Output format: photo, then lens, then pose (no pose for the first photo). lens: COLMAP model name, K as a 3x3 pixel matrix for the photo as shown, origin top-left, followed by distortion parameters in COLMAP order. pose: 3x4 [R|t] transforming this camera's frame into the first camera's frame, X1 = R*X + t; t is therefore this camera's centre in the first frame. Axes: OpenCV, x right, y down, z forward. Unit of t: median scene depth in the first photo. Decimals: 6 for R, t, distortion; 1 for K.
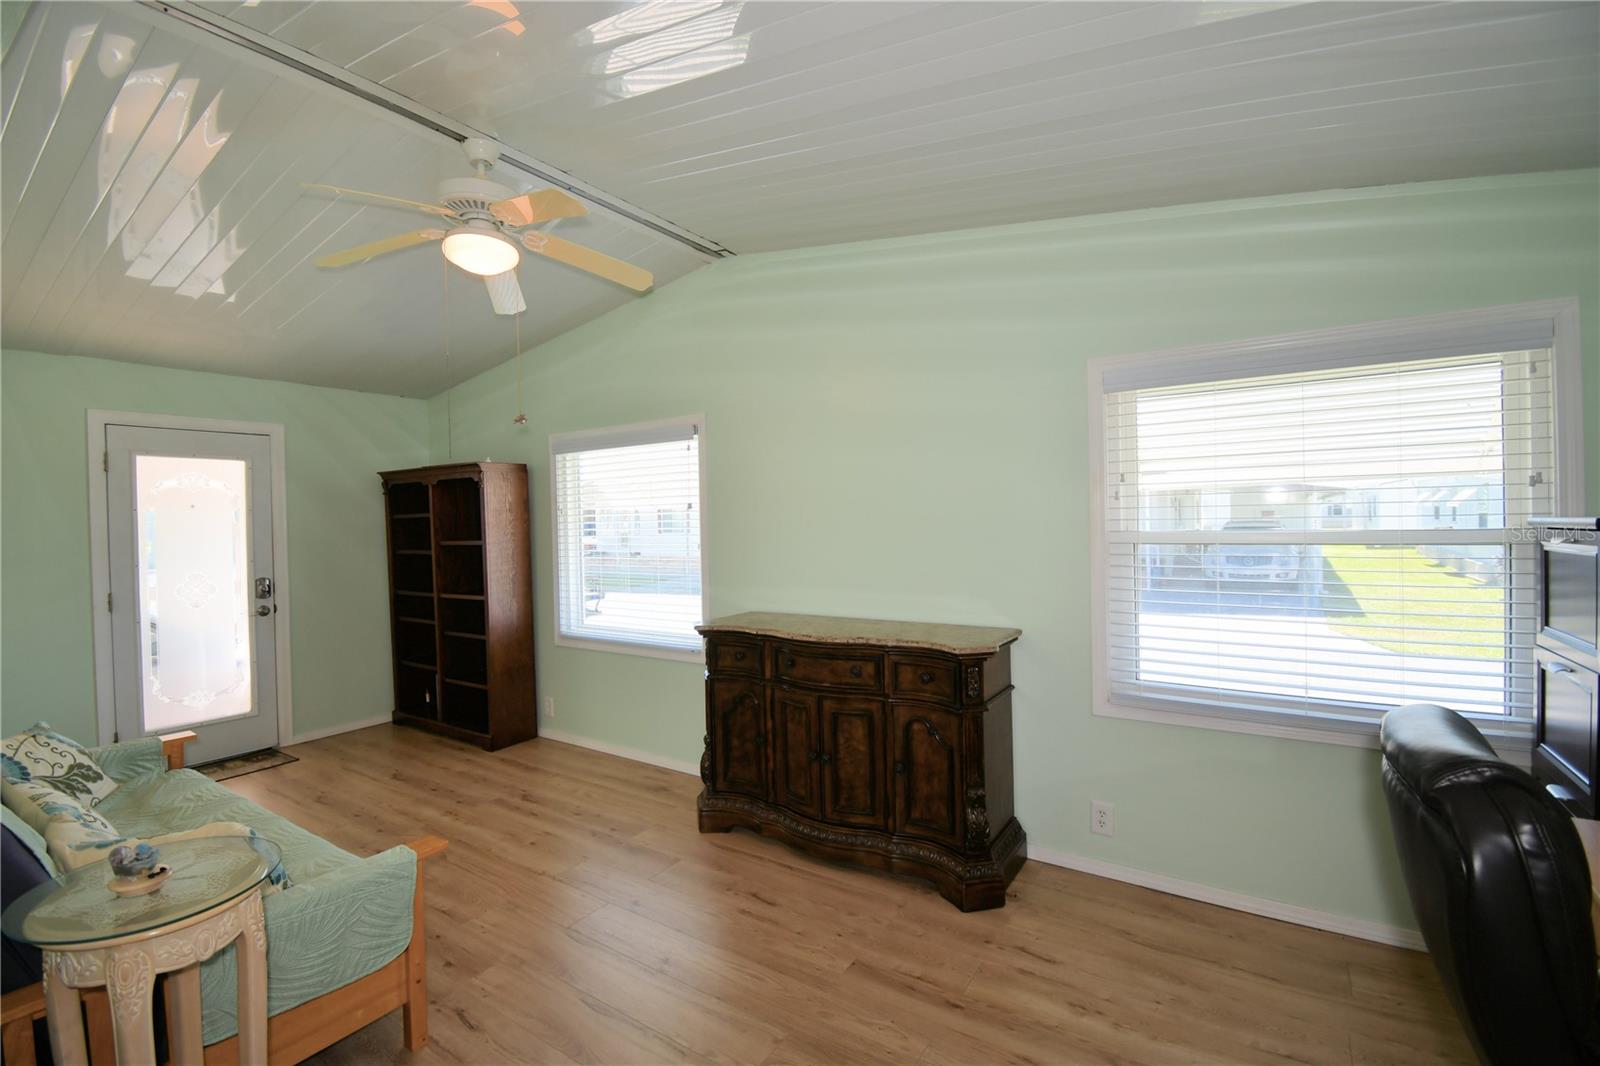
lens RADIAL K [[701.2, 0, 792.1], [0, 701.2, 528.4], [0, 0, 1]] dist [0.025043, -0.028265]
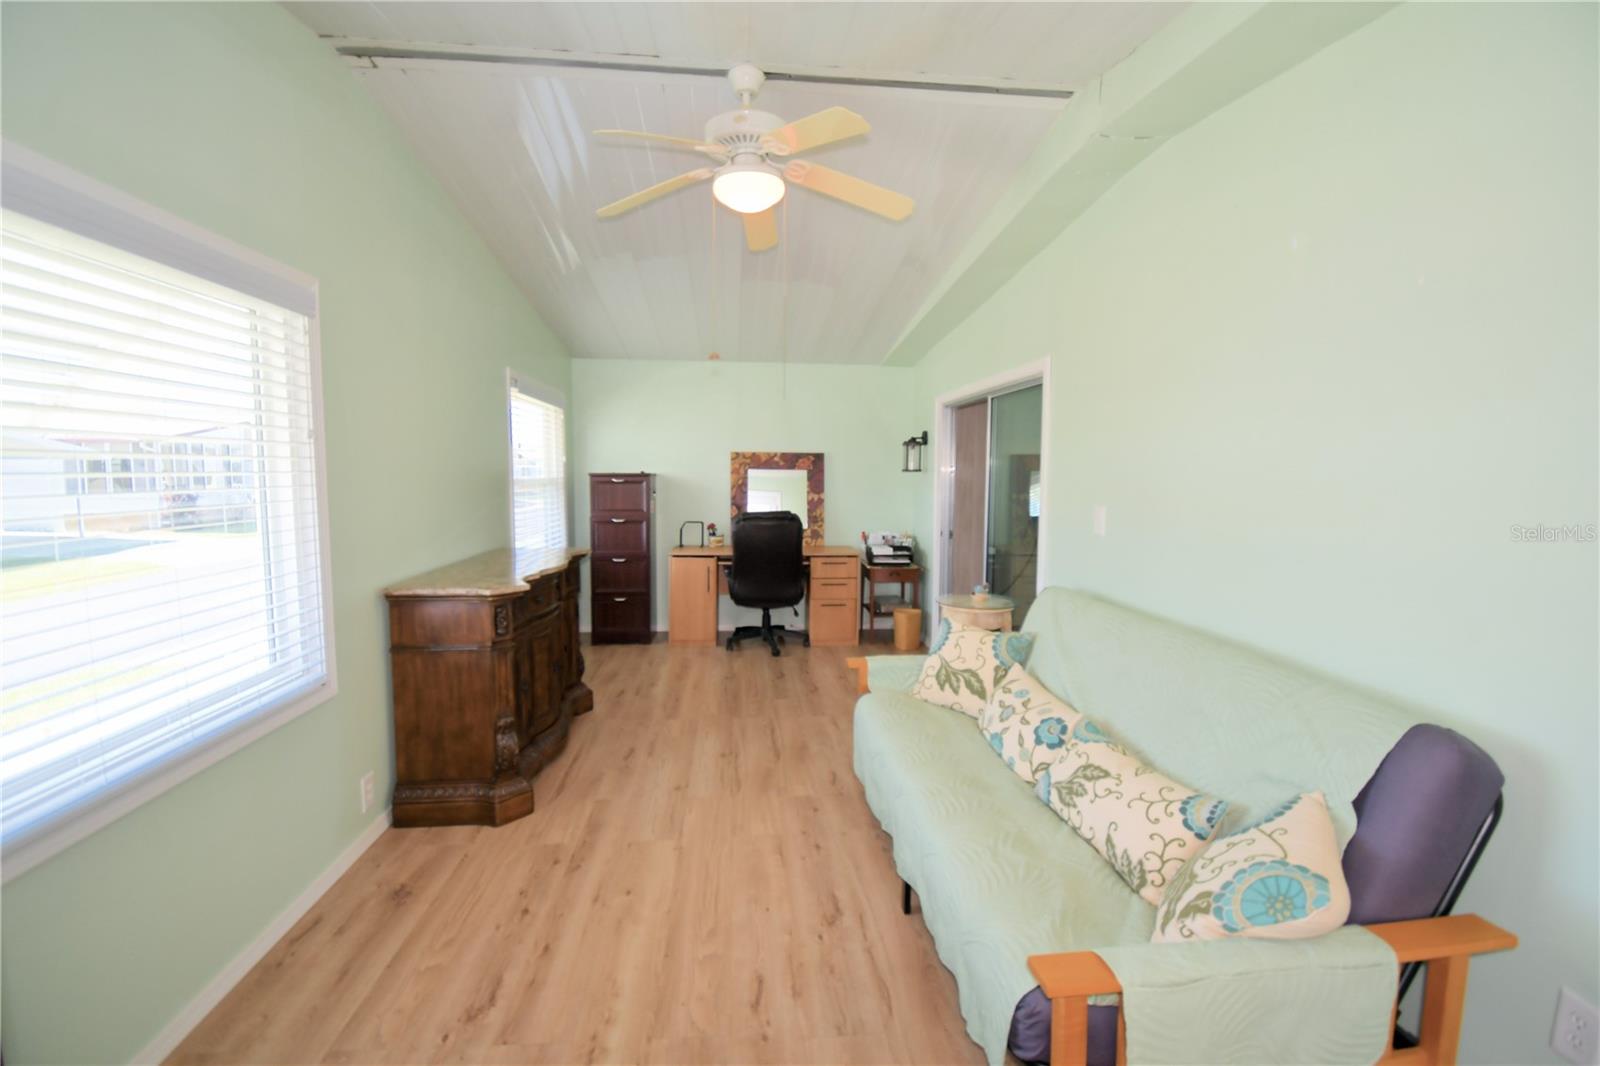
lens RADIAL K [[701.2, 0, 792.1], [0, 701.2, 528.4], [0, 0, 1]] dist [0.025043, -0.028265]
pose [[-0.626191, -0.041872, 0.778545, -0.947716], [0.025481, 0.996924, 0.074112, 0.014844], [-0.779253, 0.066246, -0.623198, 1.192219]]
